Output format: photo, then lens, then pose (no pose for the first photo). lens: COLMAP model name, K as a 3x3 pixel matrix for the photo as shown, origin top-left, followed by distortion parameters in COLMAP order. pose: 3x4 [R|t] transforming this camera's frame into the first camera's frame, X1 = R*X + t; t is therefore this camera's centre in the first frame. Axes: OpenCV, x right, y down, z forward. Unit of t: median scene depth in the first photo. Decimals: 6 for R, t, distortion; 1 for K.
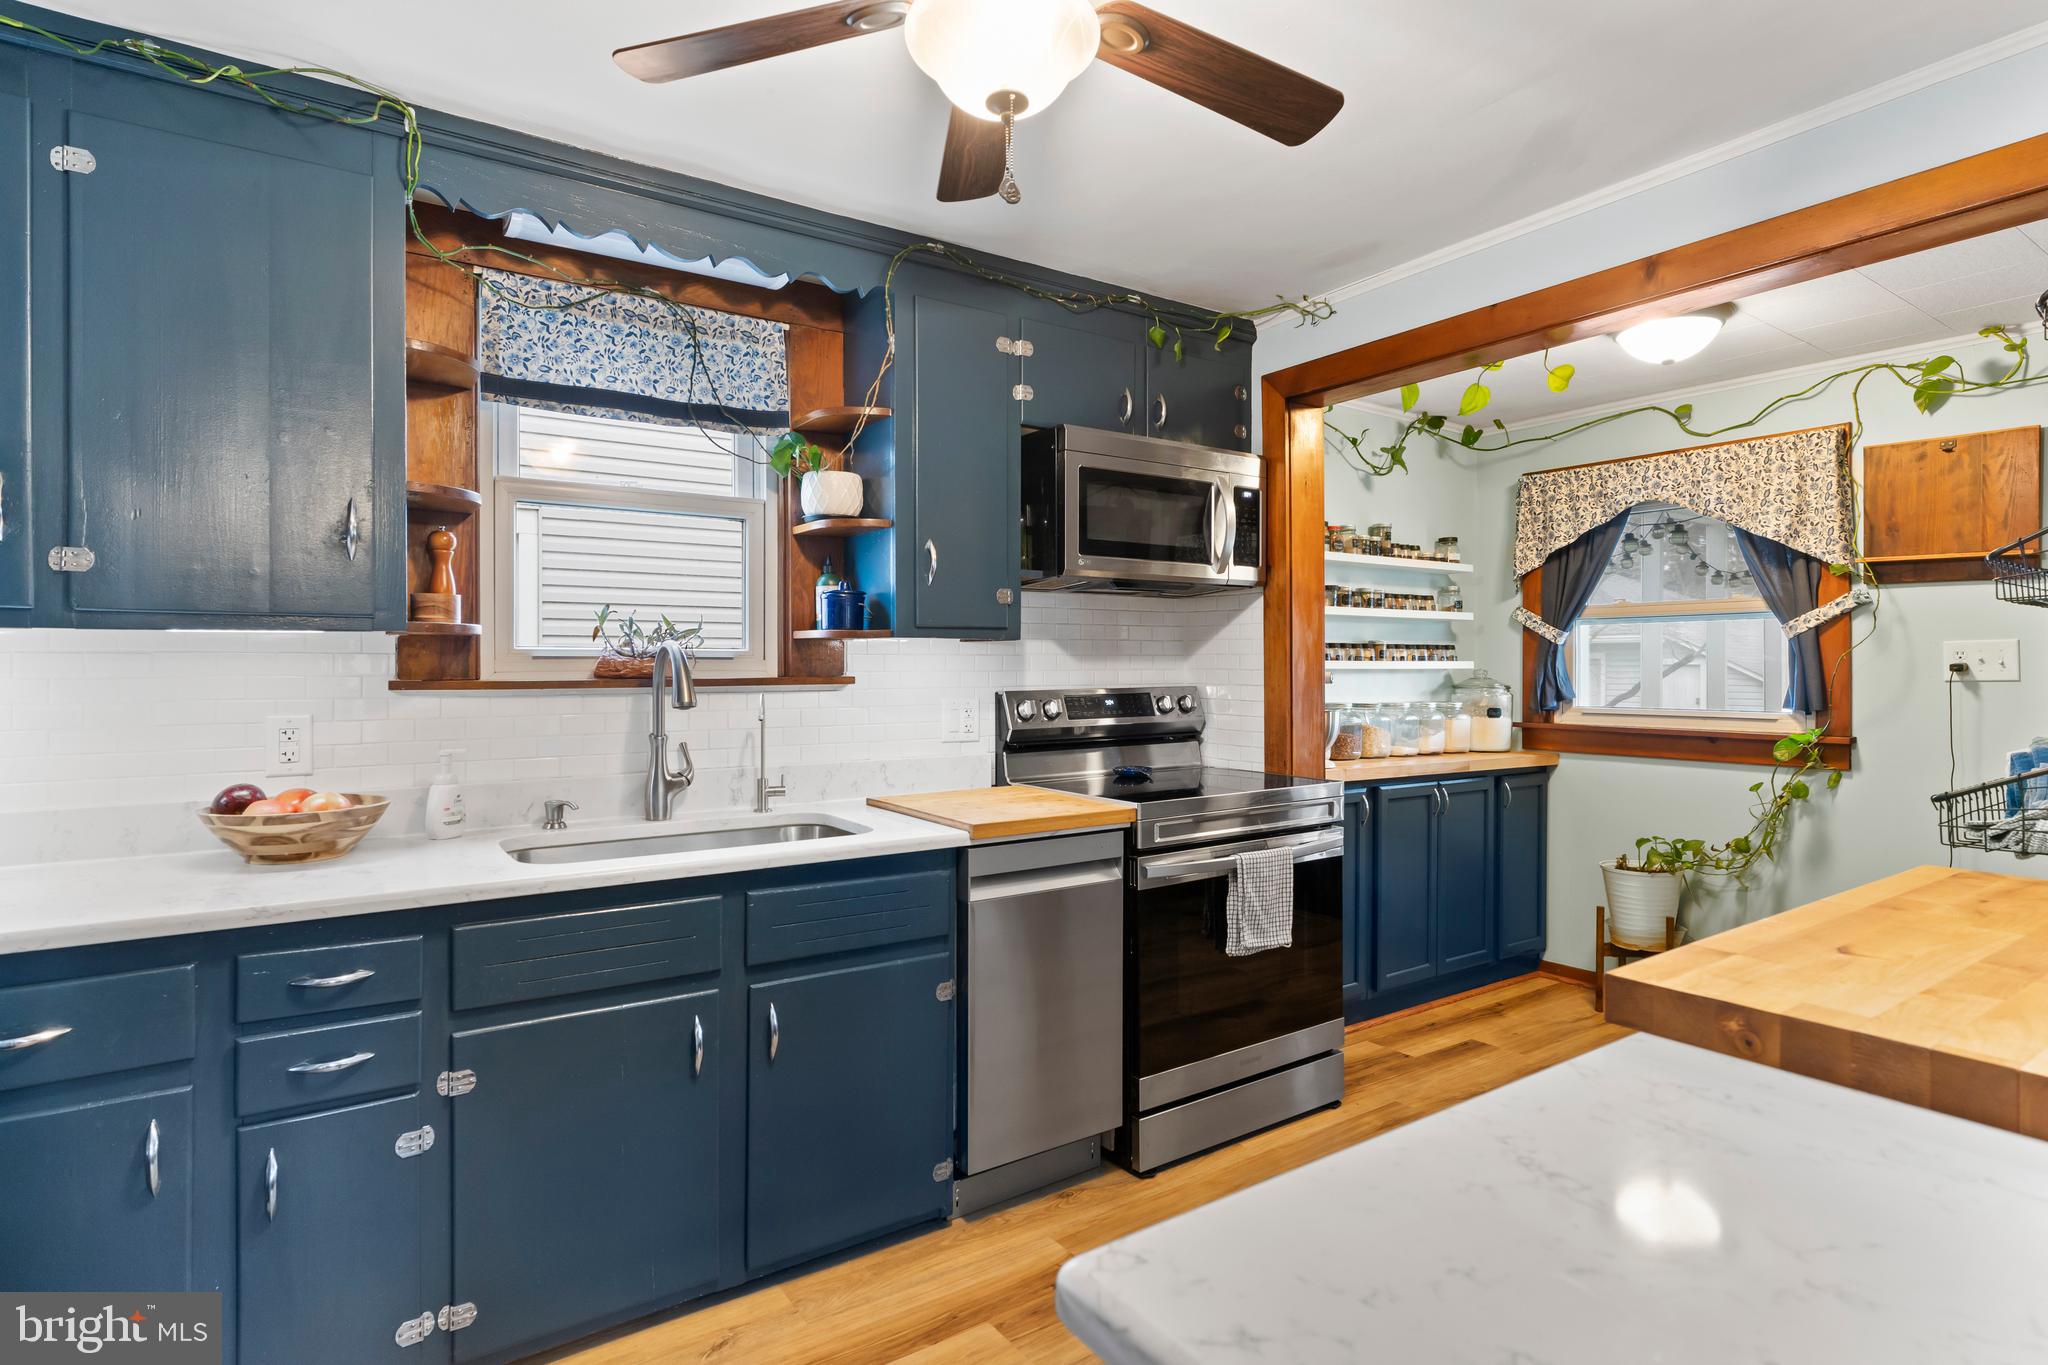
lens RADIAL K [[1053.6, 0, 1003.8], [0, 1053.6, 673.1], [0, 0, 1]] dist [-0.006663, 0.002972]
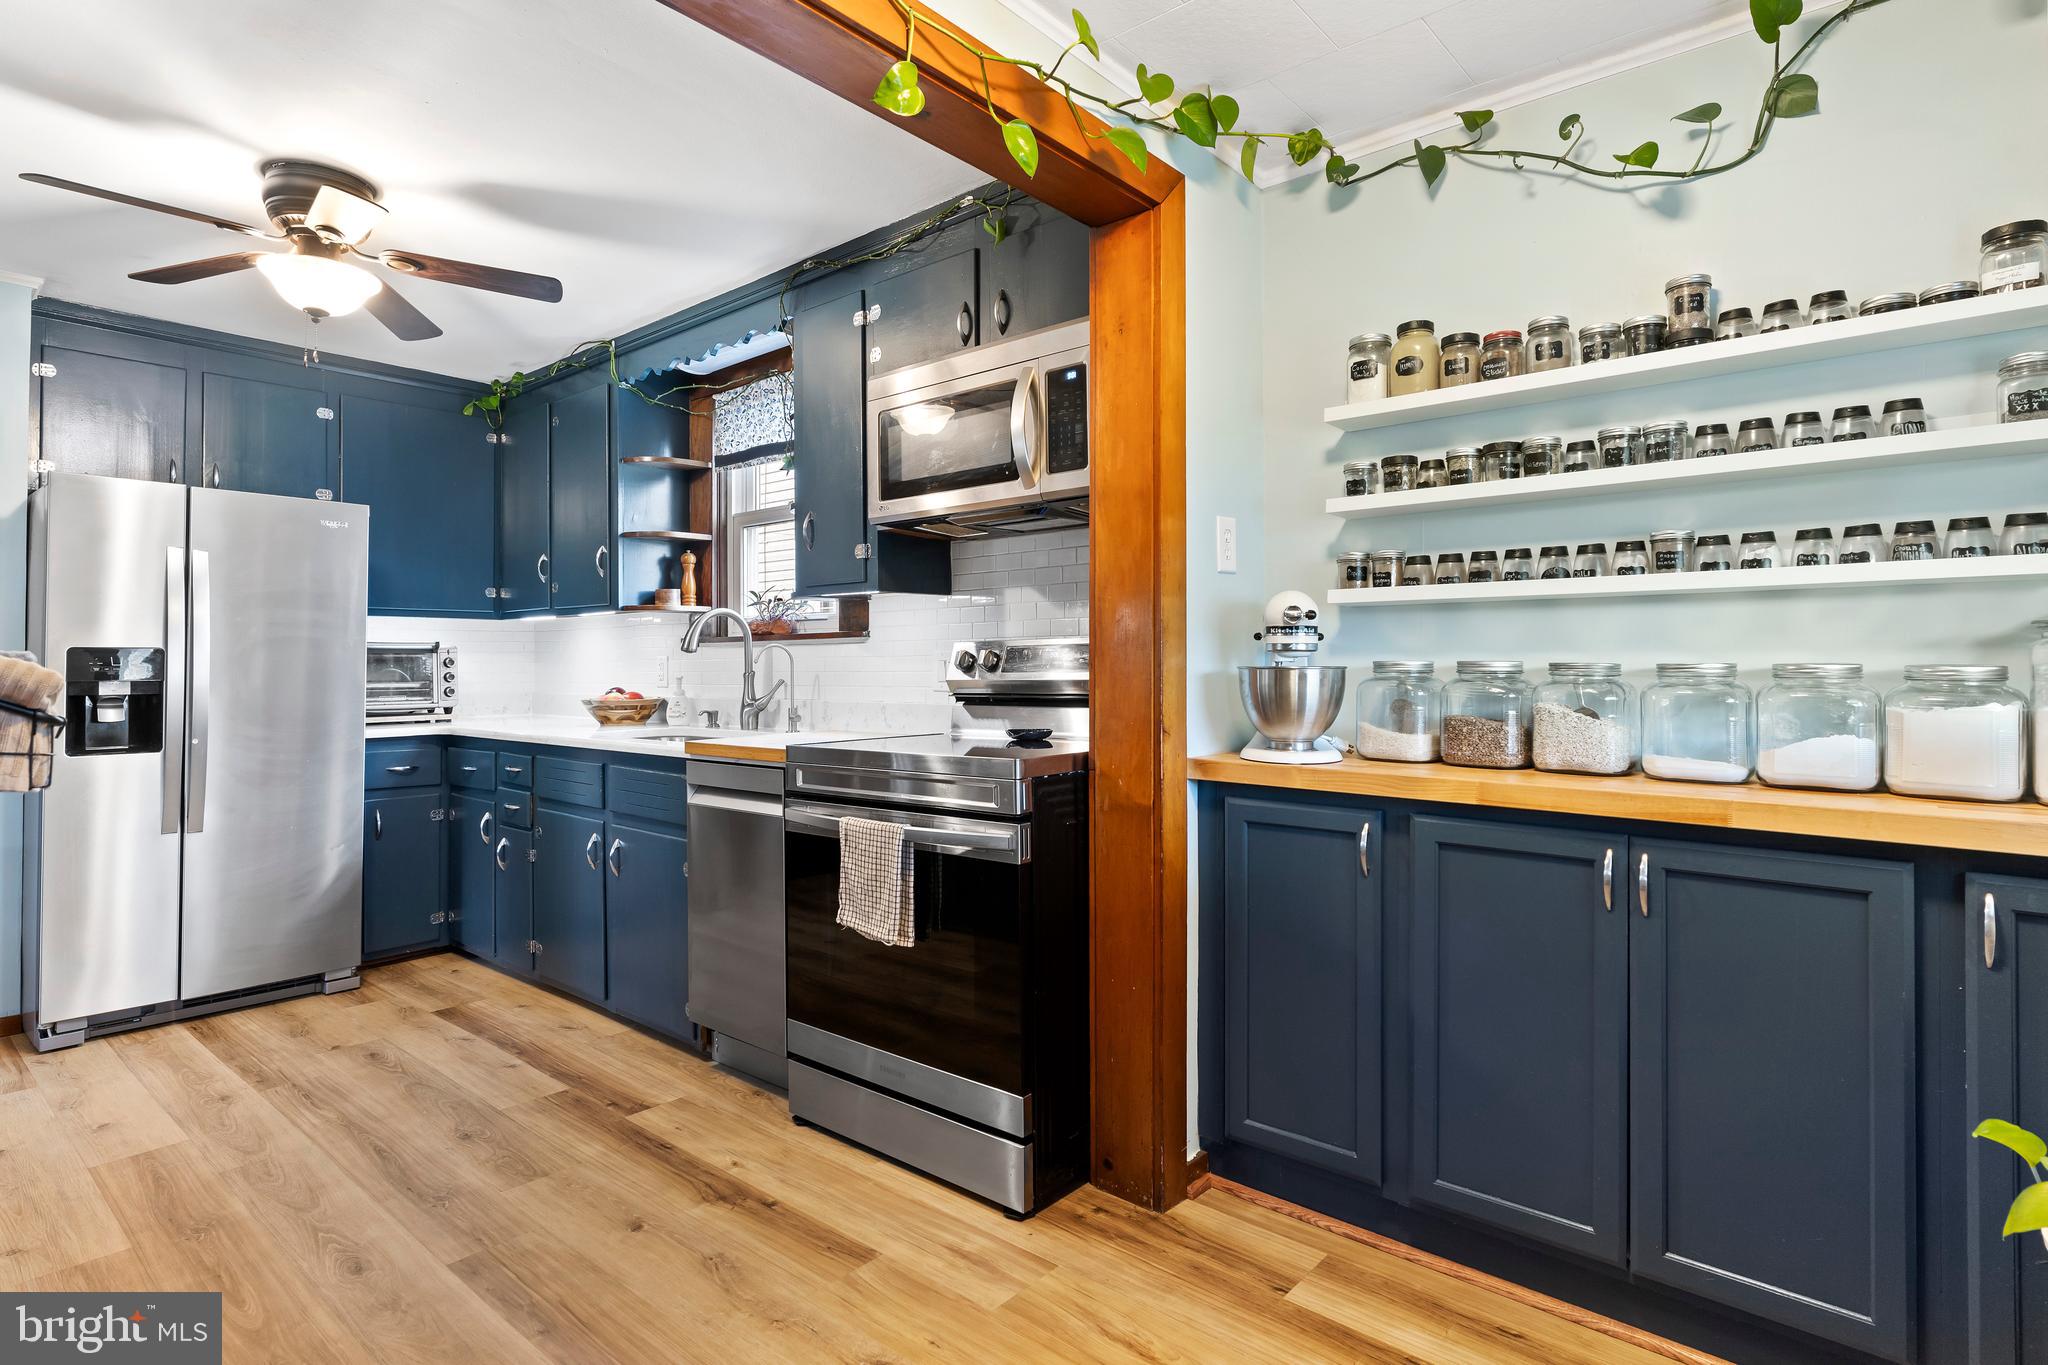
lens RADIAL K [[1053.6, 0, 1021.9], [0, 1053.6, 650.8], [0, 0, 1]] dist [-0.006663, 0.002972]
pose [[0.260437, -0.012579, -0.965409, 0.863935], [-0.000924, 0.999911, -0.013278, 0.034284], [0.965490, 0.004350, 0.260402, 0.704316]]
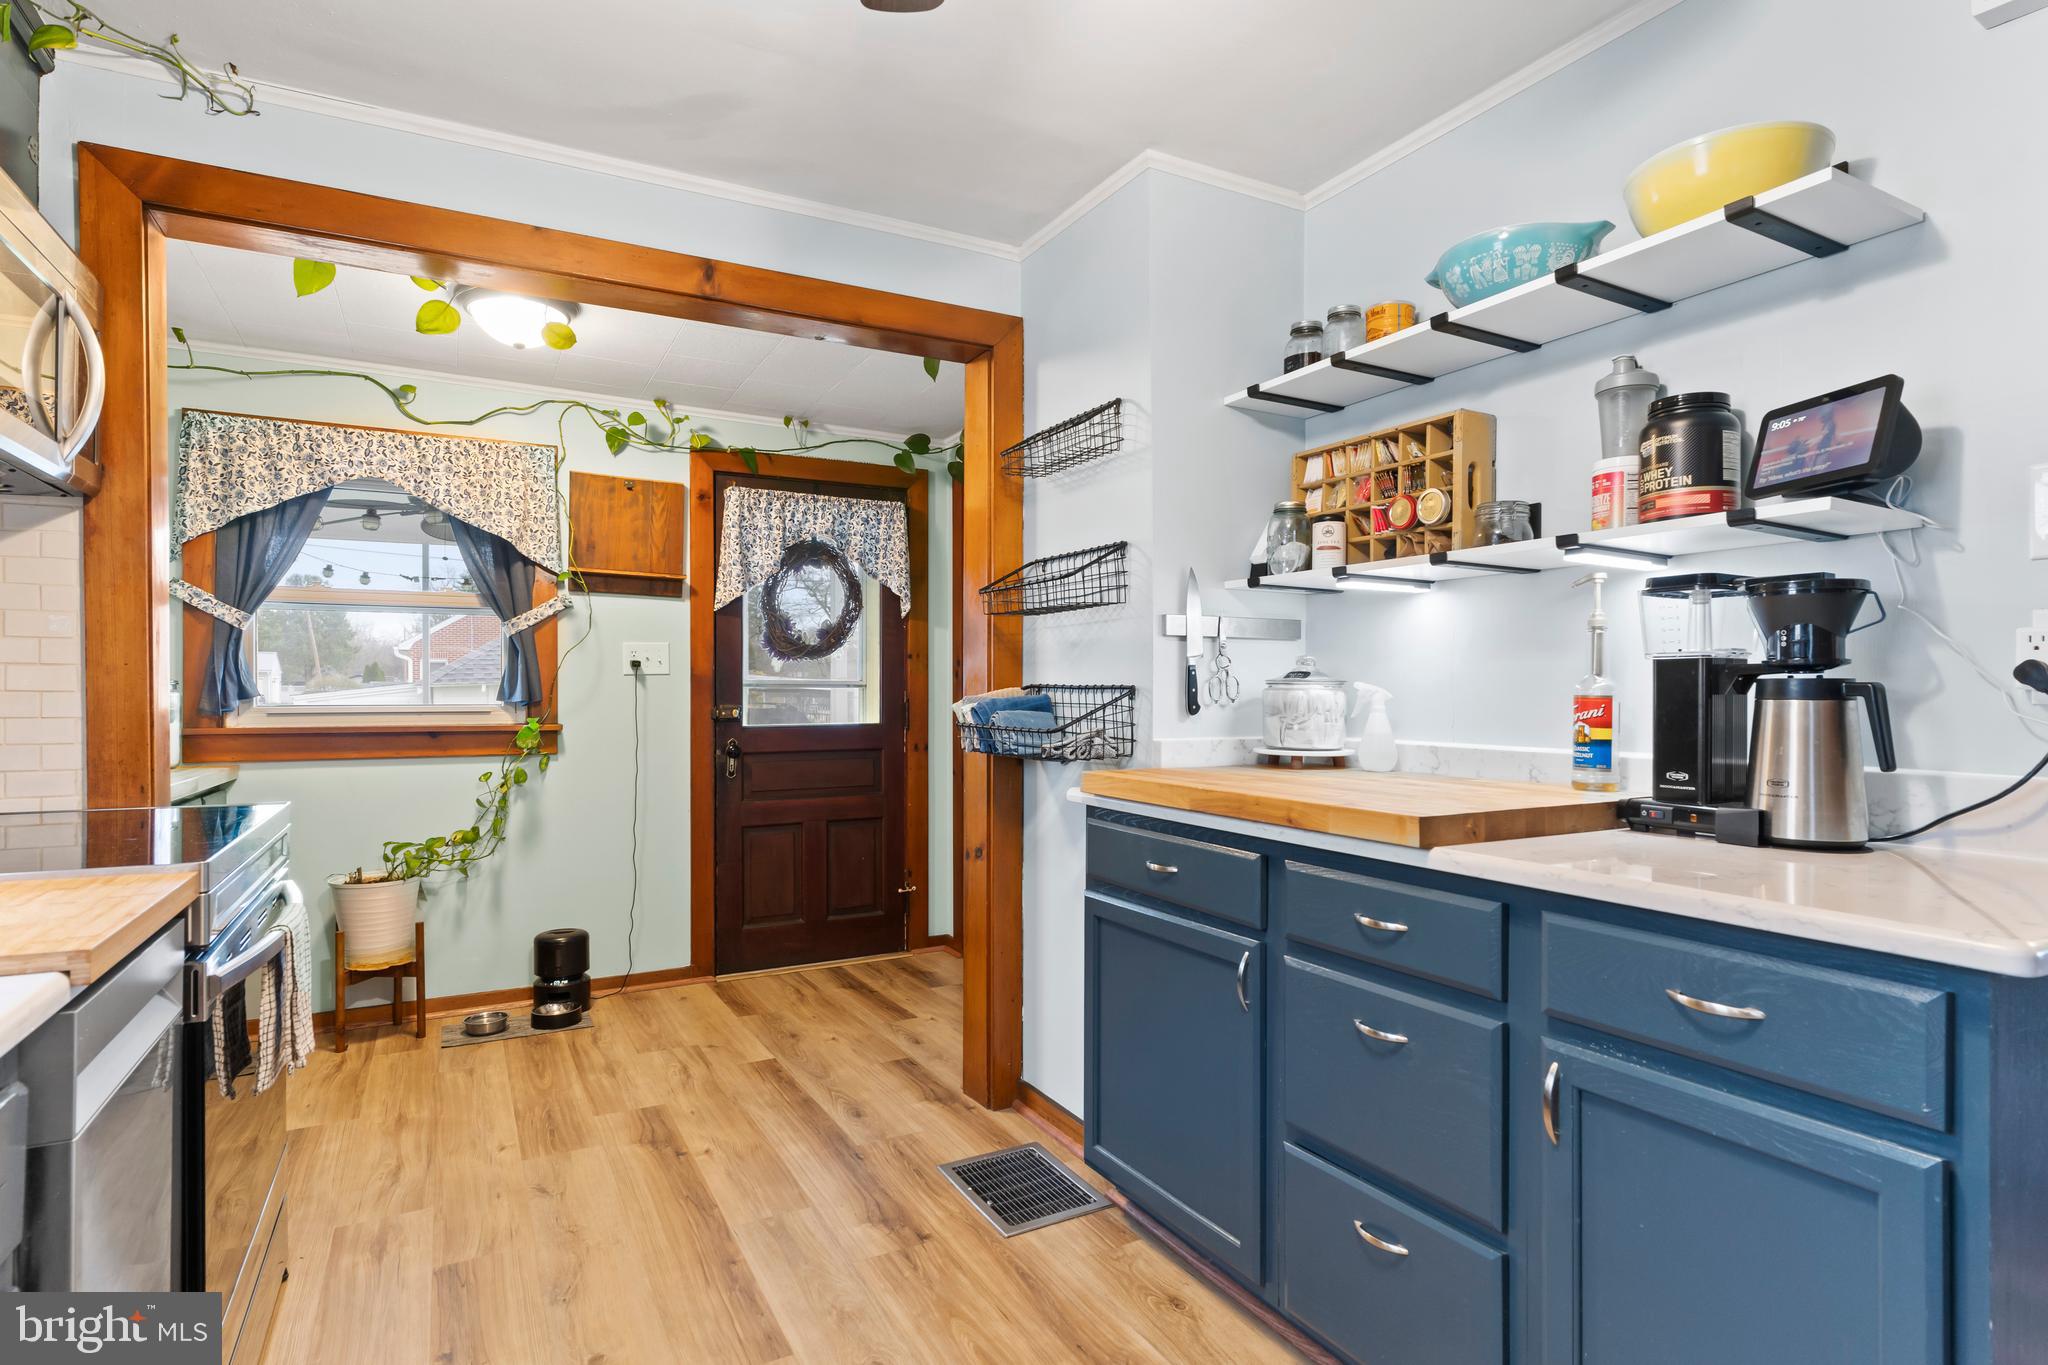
lens RADIAL K [[1053.6, 0, 1027.0], [0, 1053.6, 688.9], [0, 0, 1]] dist [-0.006663, 0.002972]
pose [[0.093476, 0.002521, 0.995618, -0.275172], [0.003939, 0.999988, -0.002902, 0.028064], [-0.995614, 0.004193, 0.093465, 0.388437]]
